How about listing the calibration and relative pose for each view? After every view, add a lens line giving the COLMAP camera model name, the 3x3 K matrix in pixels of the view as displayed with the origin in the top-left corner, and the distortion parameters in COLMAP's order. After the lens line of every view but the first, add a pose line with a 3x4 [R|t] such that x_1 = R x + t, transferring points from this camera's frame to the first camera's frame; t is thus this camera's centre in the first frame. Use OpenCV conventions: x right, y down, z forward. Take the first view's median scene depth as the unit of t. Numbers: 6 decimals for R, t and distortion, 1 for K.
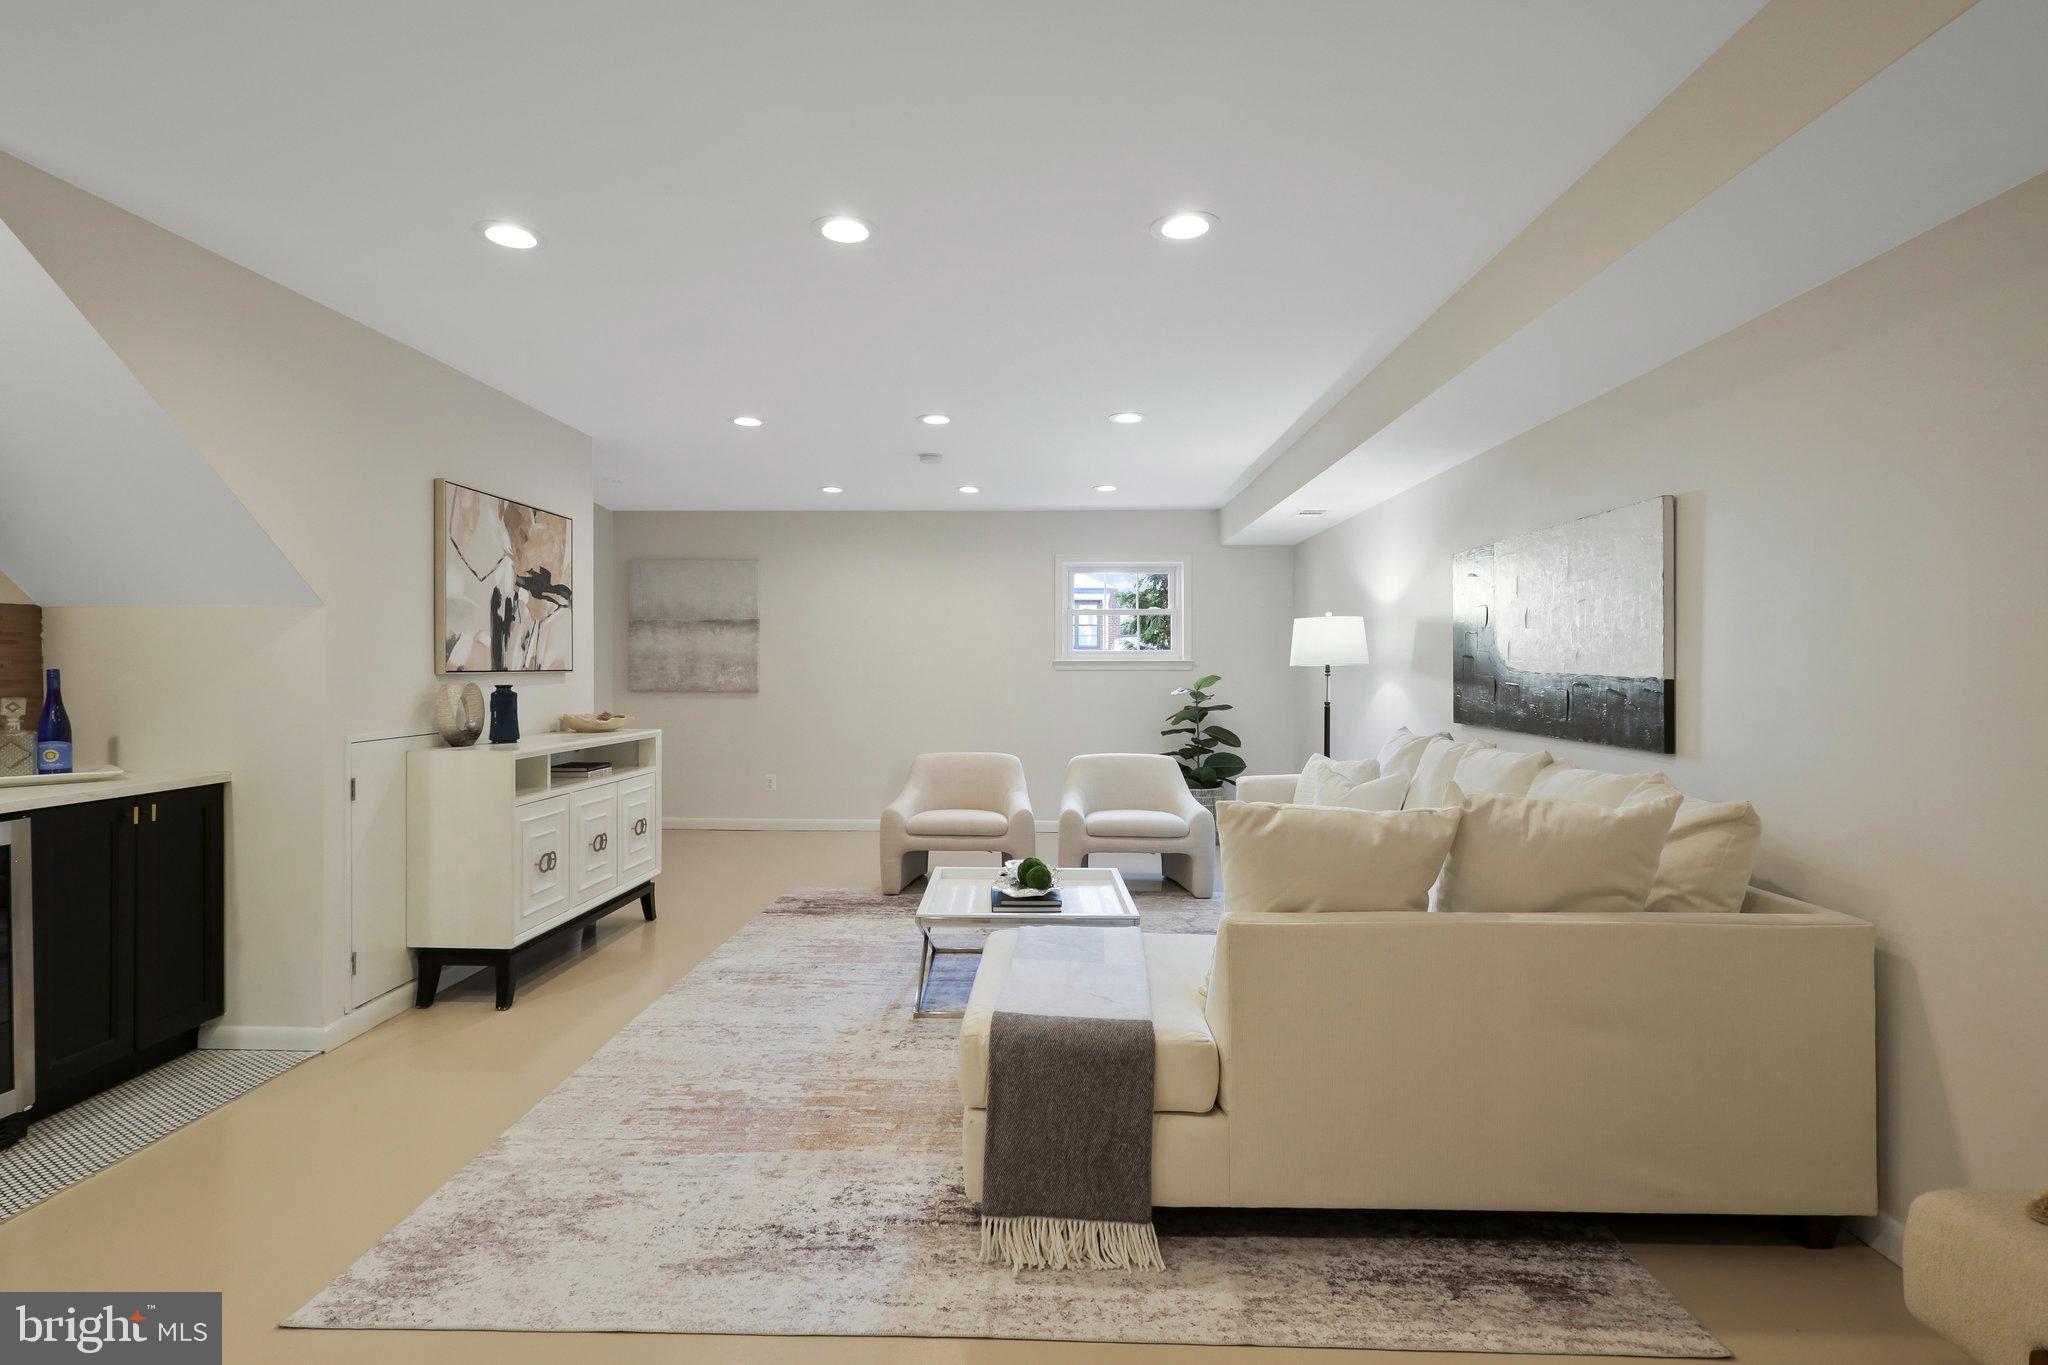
lens RADIAL K [[977.6, 0, 1016.8], [0, 977.6, 670.5], [0, 0, 1]] dist [0.000417, 0.000736]
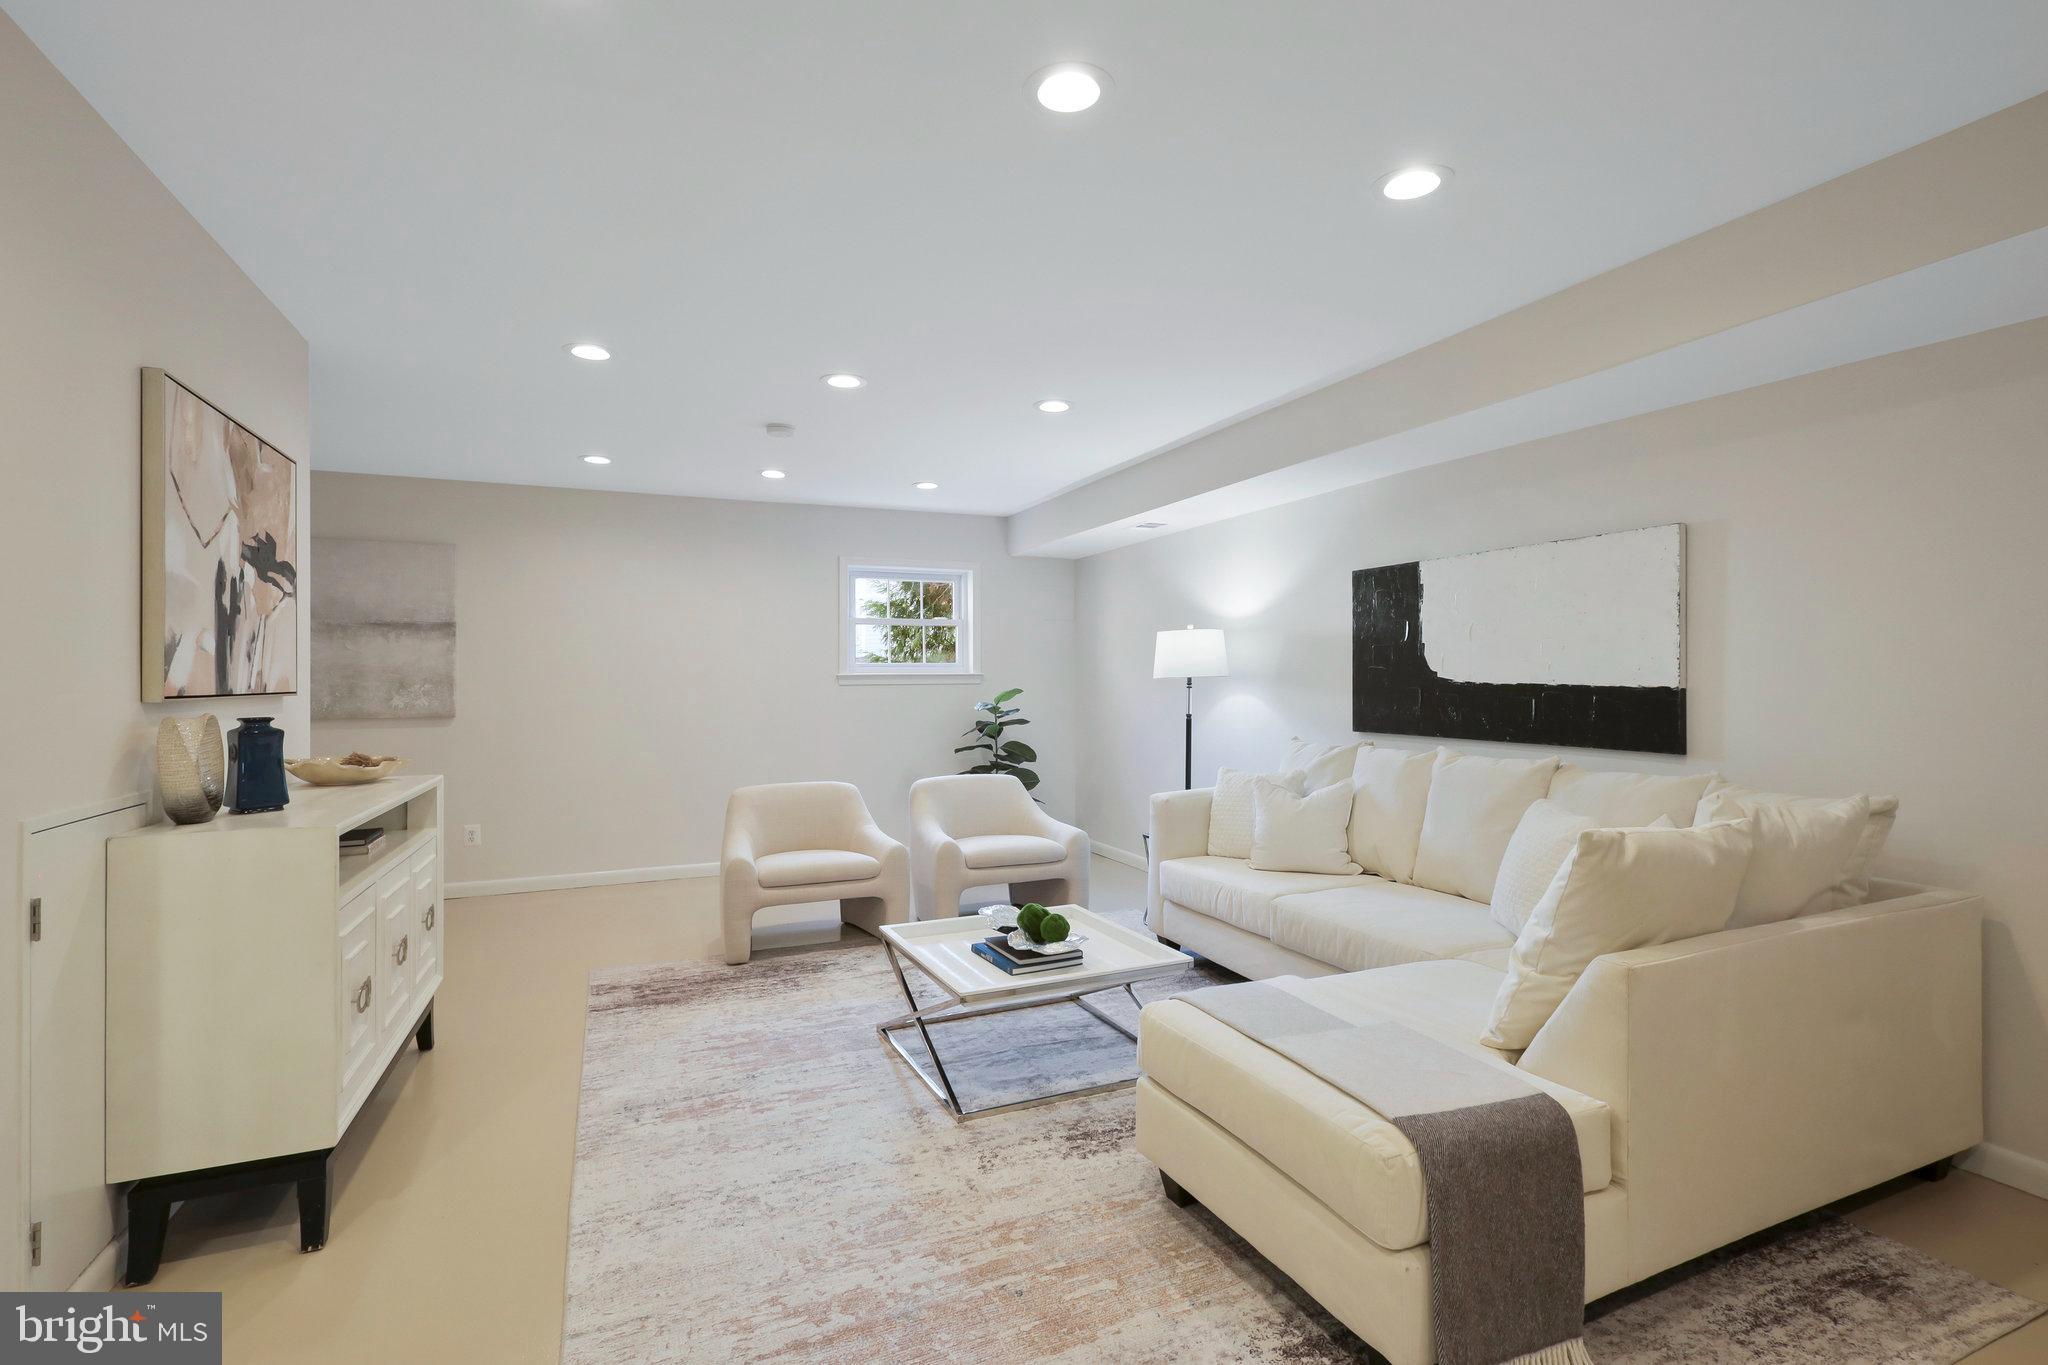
lens RADIAL K [[959.9, 0, 1024.0], [0, 959.9, 682.5], [0, 0, 1]] dist [0.002186, 0.001320]
pose [[0.900967, -0.008165, 0.433811, -0.384067], [0.008838, 0.999961, 0.000466, -0.003620], [-0.433798, 0.003414, 0.901004, 0.263780]]
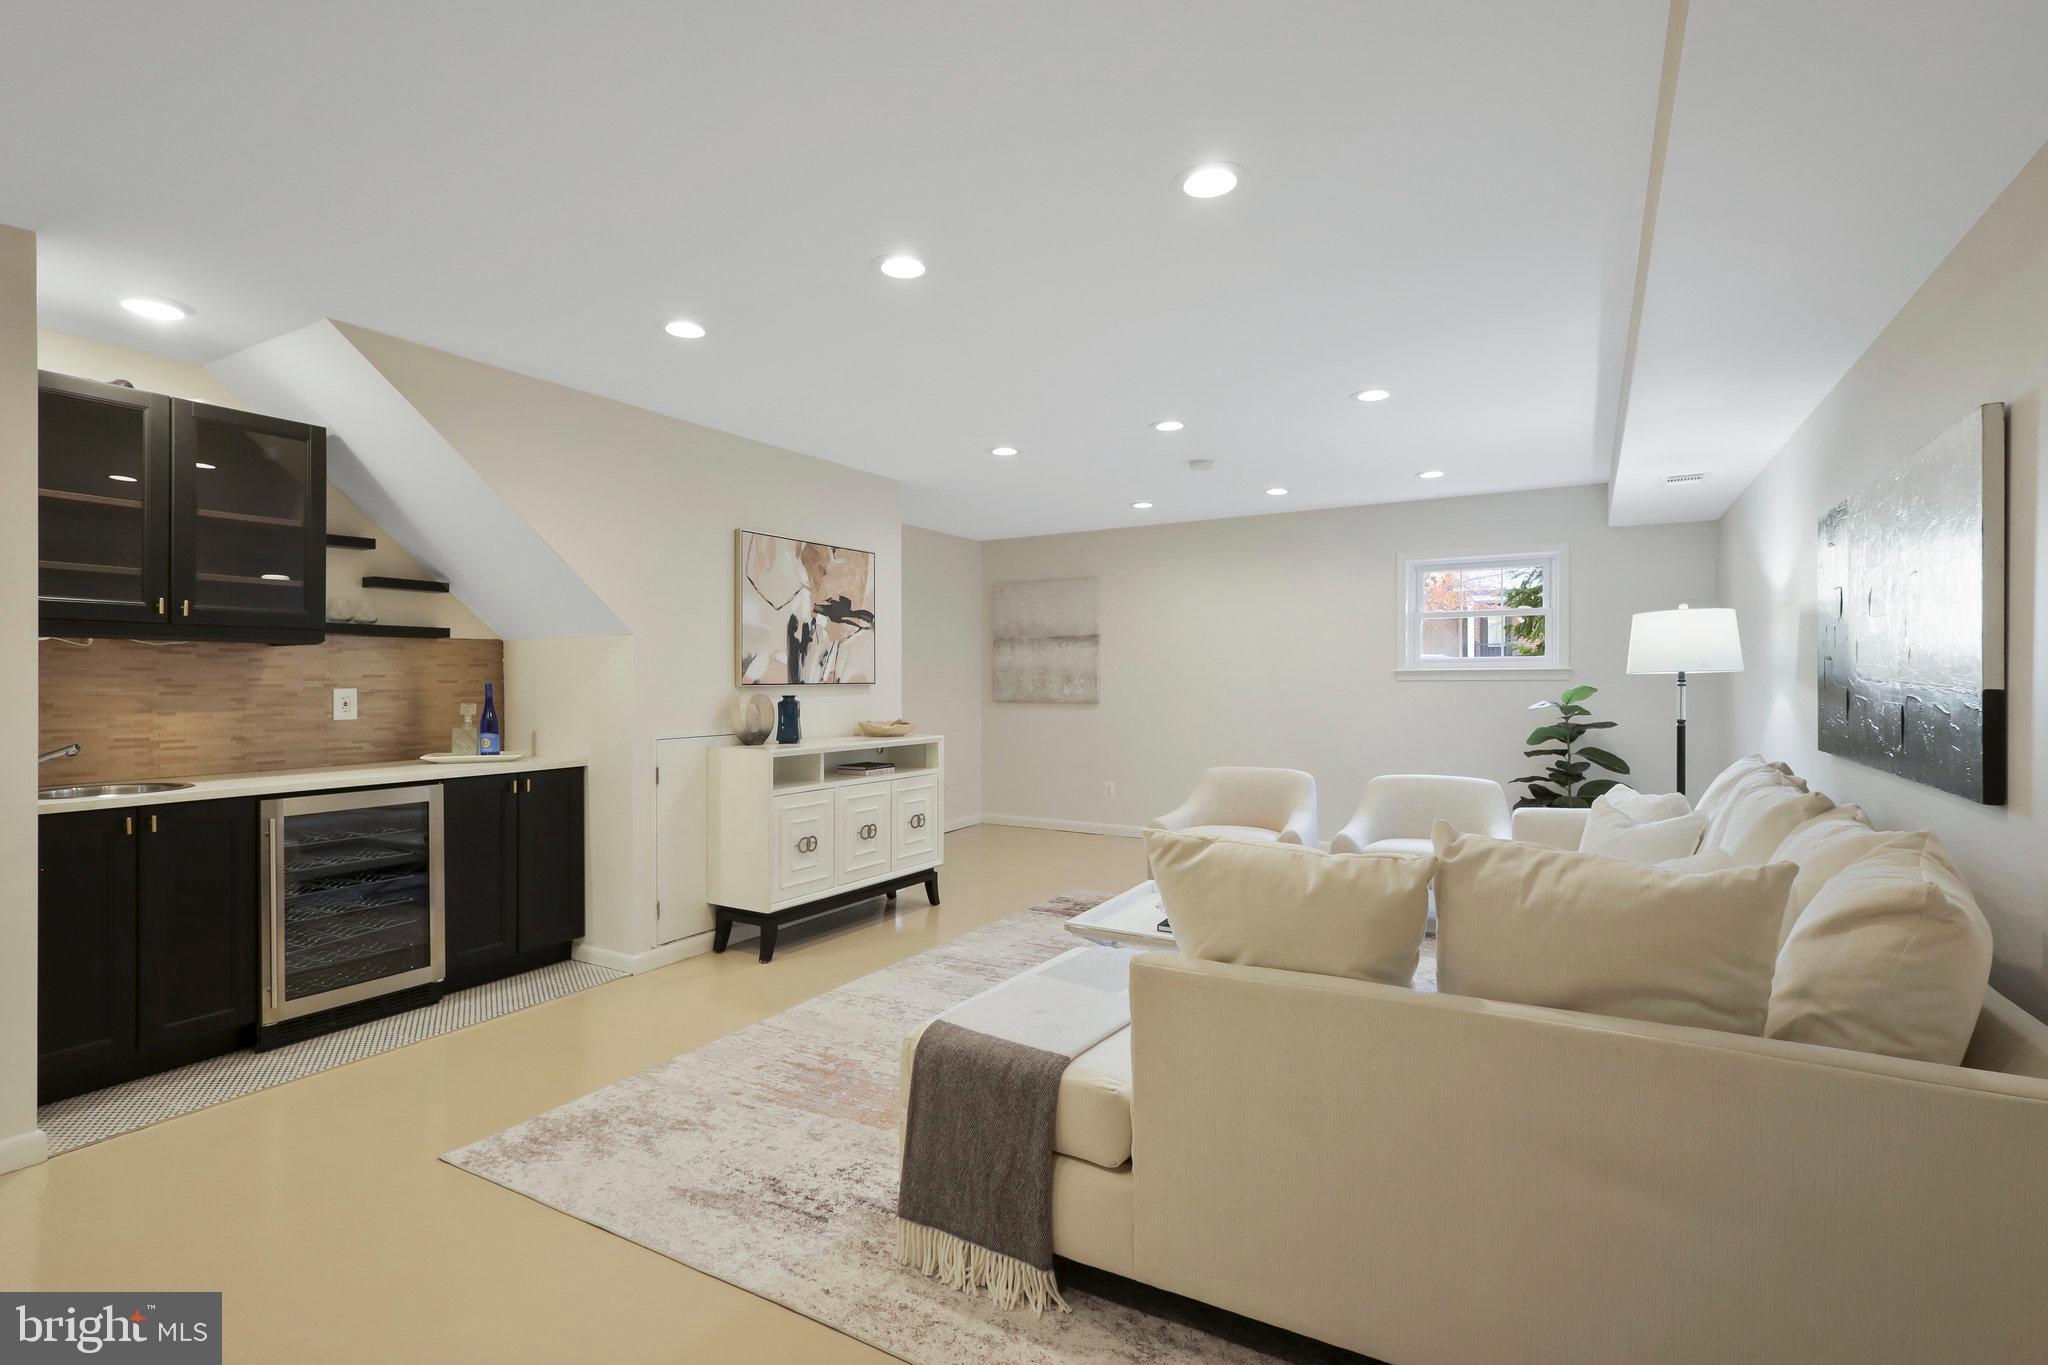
lens RADIAL K [[959.9, 0, 1024.0], [0, 959.9, 682.5], [0, 0, 1]] dist [0.002186, 0.001320]
pose [[0.877656, -0.003810, -0.479277, 0.325901], [0.003712, 0.999992, -0.001152, 0.001427], [0.479278, -0.000768, 0.877663, 0.106225]]
